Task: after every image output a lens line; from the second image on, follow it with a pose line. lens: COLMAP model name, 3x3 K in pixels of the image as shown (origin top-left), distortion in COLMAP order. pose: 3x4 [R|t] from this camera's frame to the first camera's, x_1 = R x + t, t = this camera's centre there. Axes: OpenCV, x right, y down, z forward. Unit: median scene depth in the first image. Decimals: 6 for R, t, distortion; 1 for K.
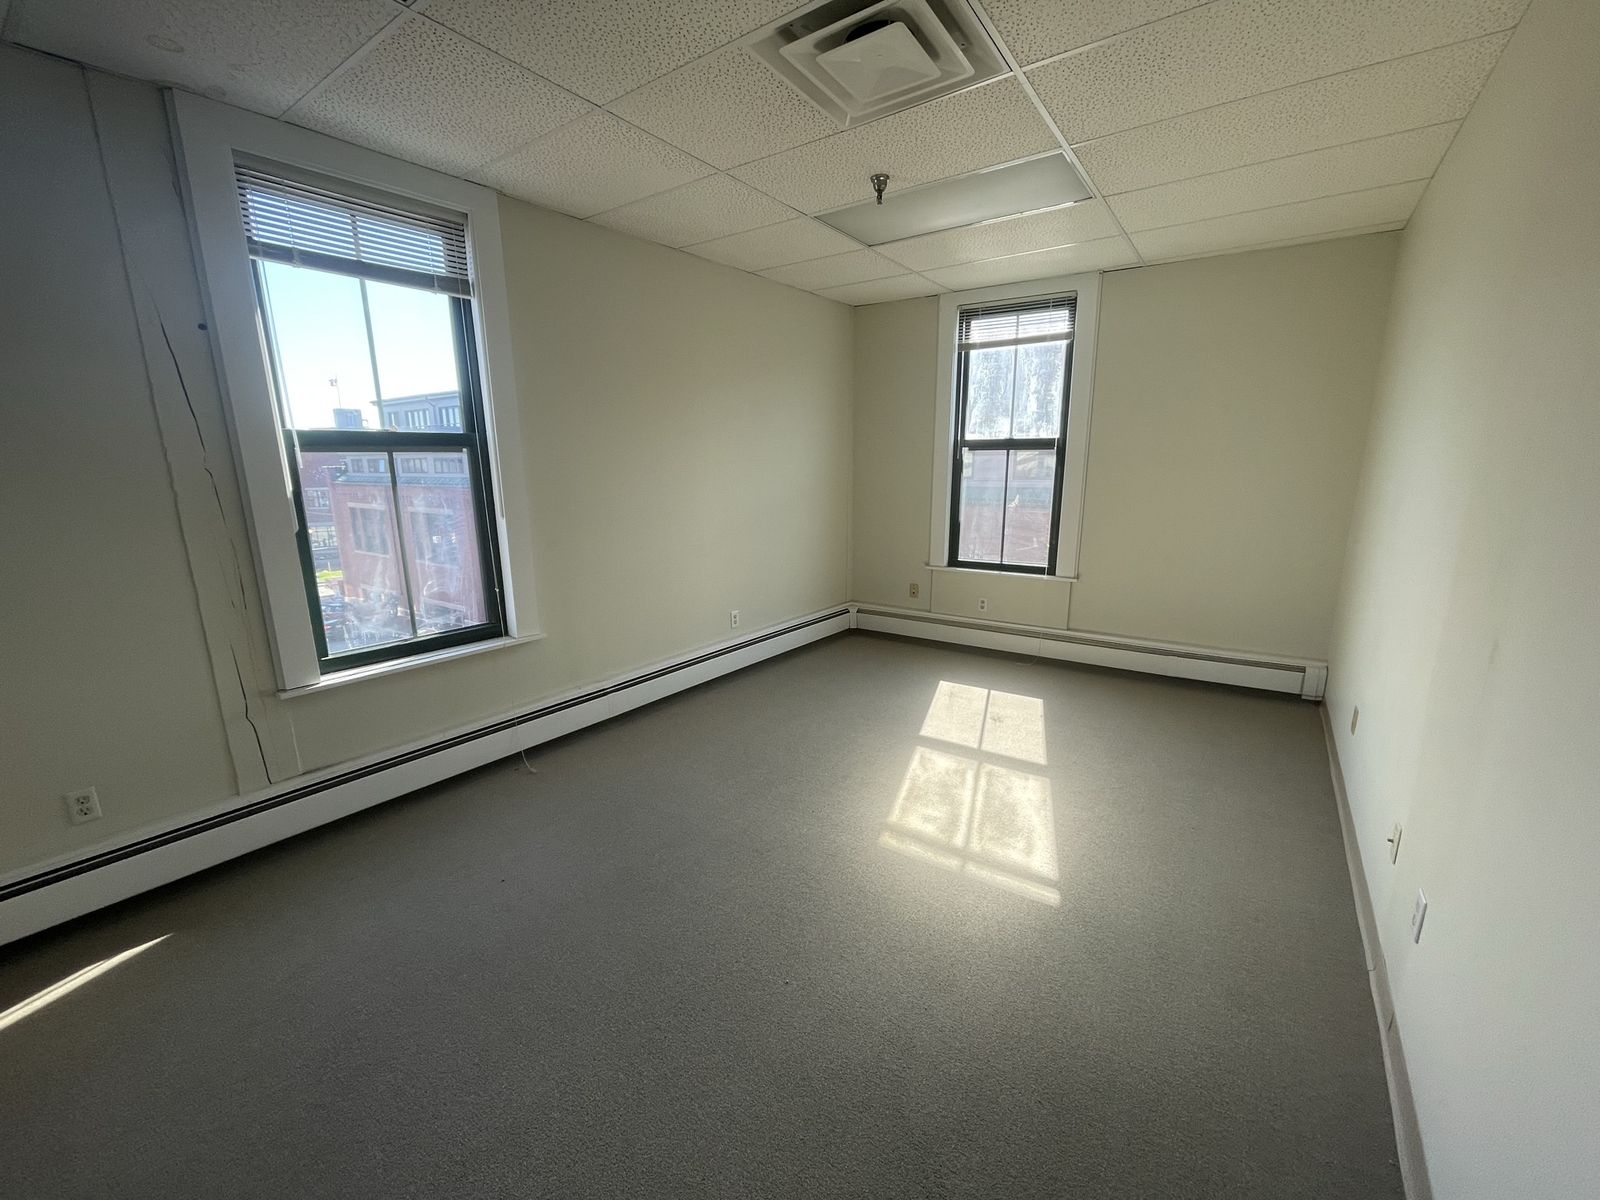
lens RADIAL K [[647.0, 0, 800.0], [0, 647.0, 600.0], [0, 0, 1]] dist [0.001953, -0.000221]
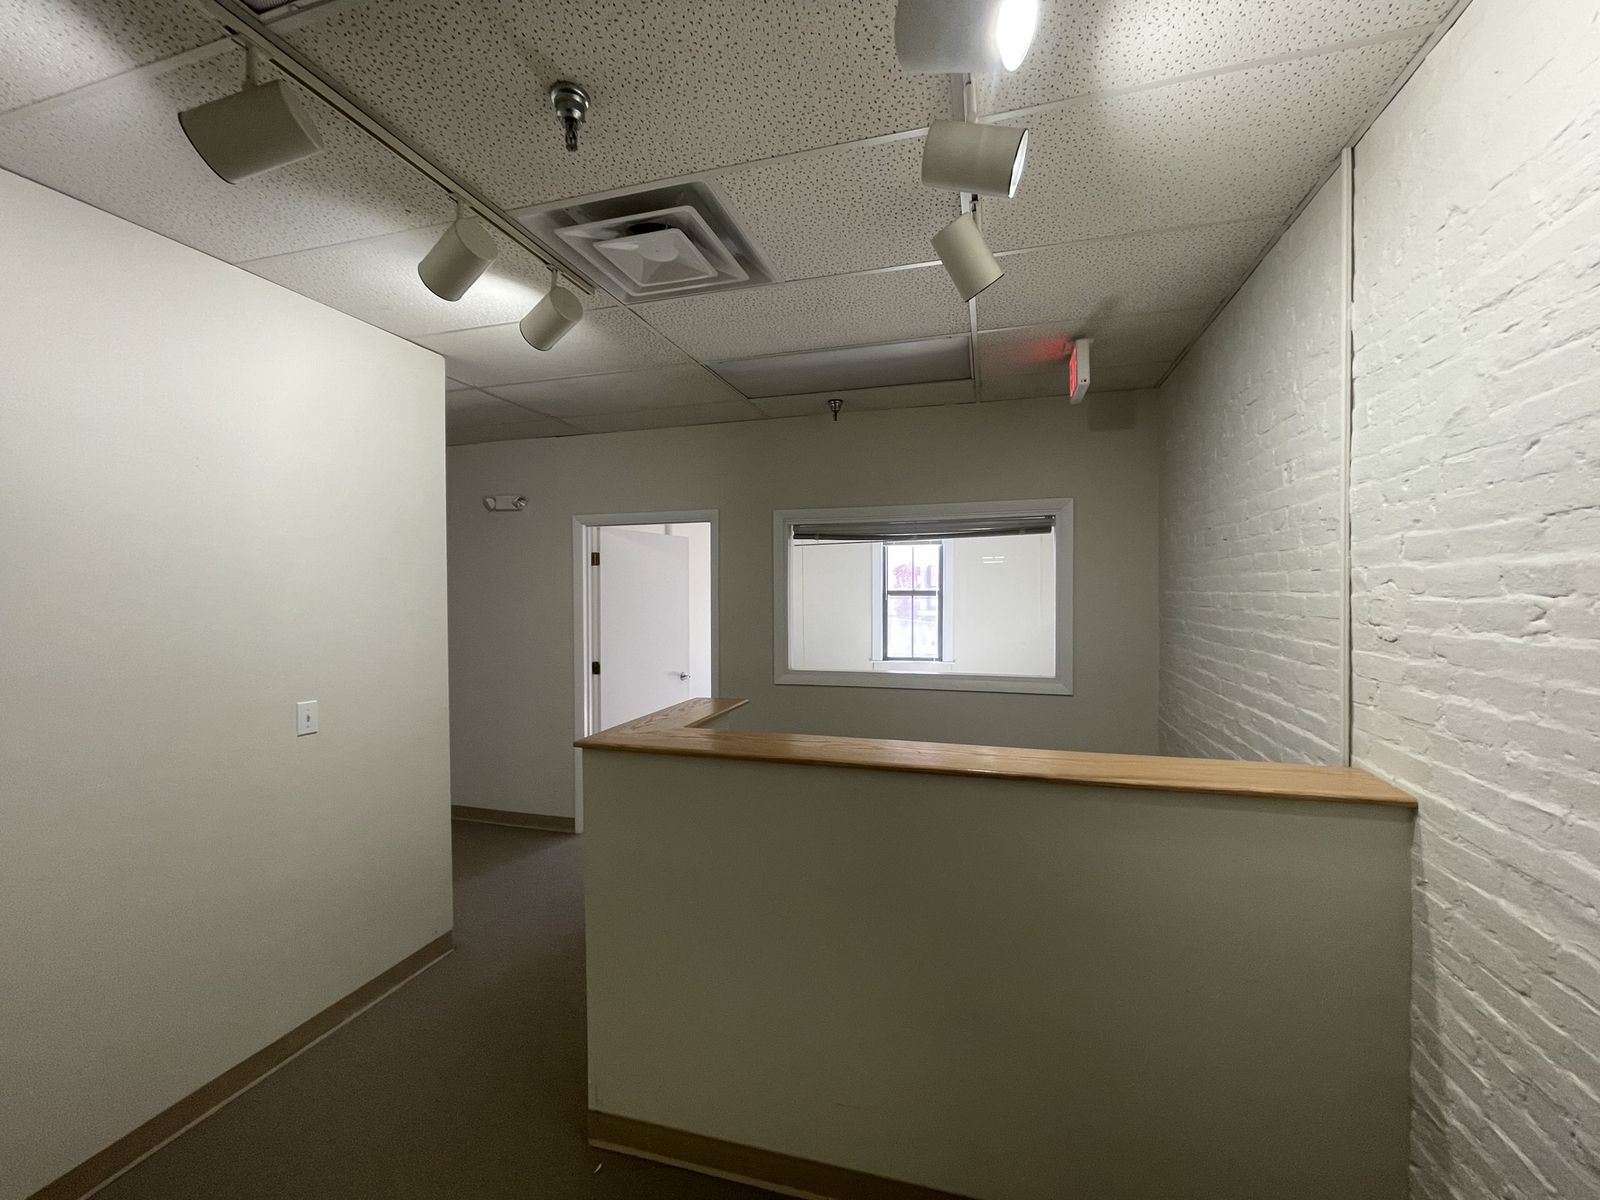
lens RADIAL K [[647.0, 0, 800.0], [0, 647.0, 600.0], [0, 0, 1]] dist [0.001953, -0.000221]
pose [[0.947165, 0.001972, 0.320741, -0.582362], [0.063087, 0.979303, -0.192318, 0.117541], [-0.314482, 0.202391, 0.927437, -0.623006]]
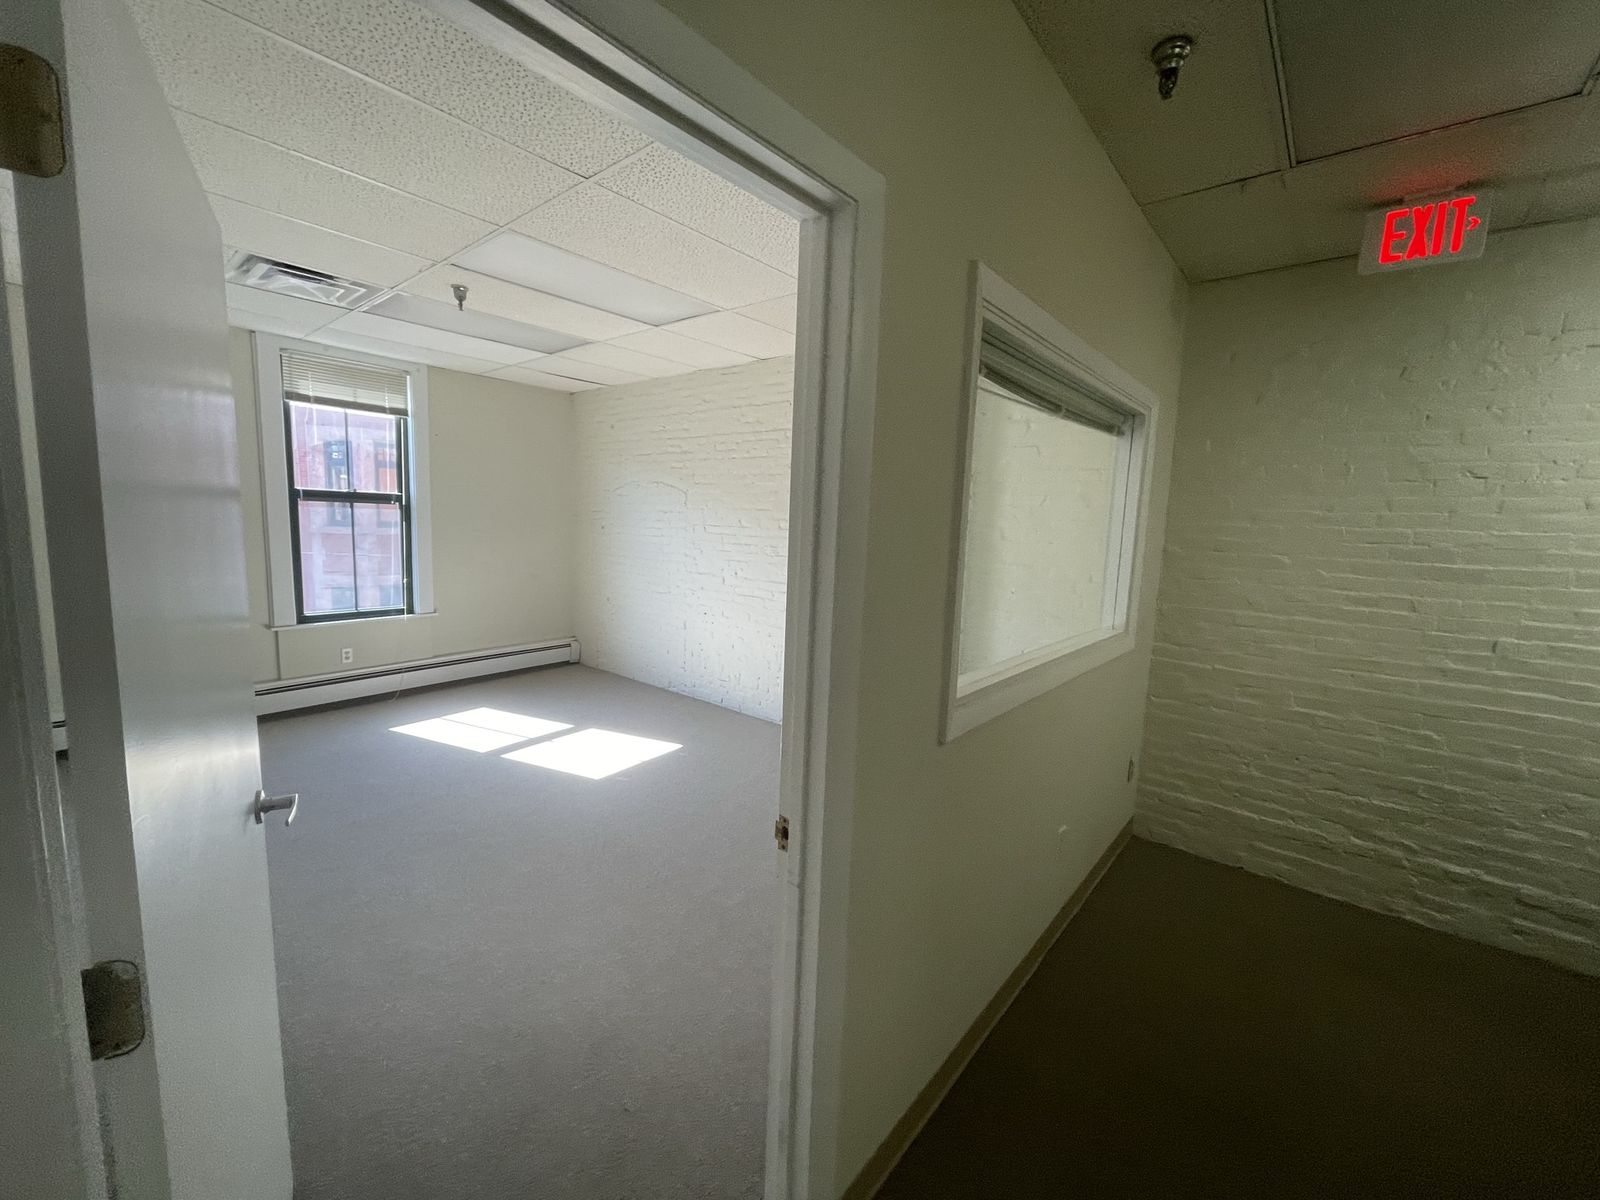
lens RADIAL K [[647.0, 0, 800.0], [0, 647.0, 600.0], [0, 0, 1]] dist [0.001953, -0.000221]
pose [[0.082598, -0.113190, 0.990134, -0.671020], [0.178651, 0.979117, 0.097027, -0.050426], [-0.980439, 0.168875, 0.101094, 0.211337]]
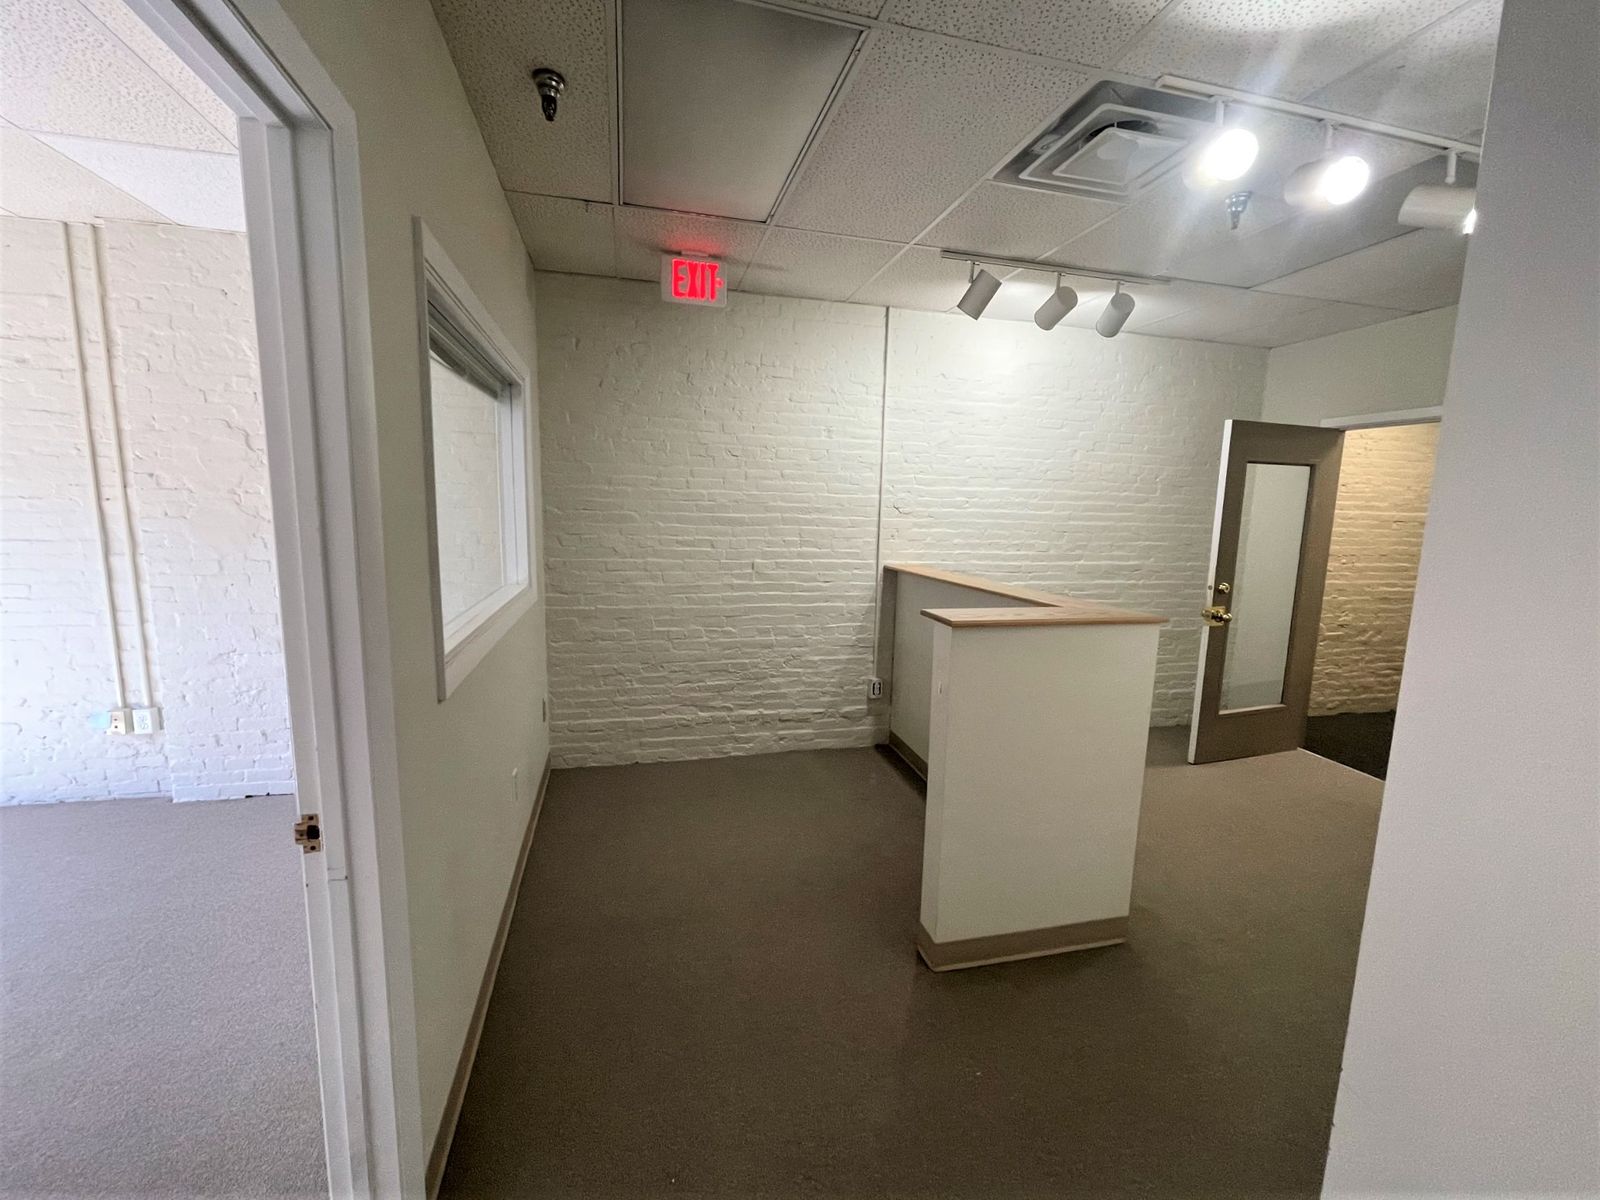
lens RADIAL K [[684.3, 0, 800.0], [0, 684.3, 600.0], [0, 0, 1]] dist [-0.001235, -0.000240]
pose [[-0.764550, -0.097683, 0.637119, -0.685506], [0.119991, 0.949602, 0.289583, -0.055728], [-0.633297, 0.297849, -0.714297, 0.250800]]
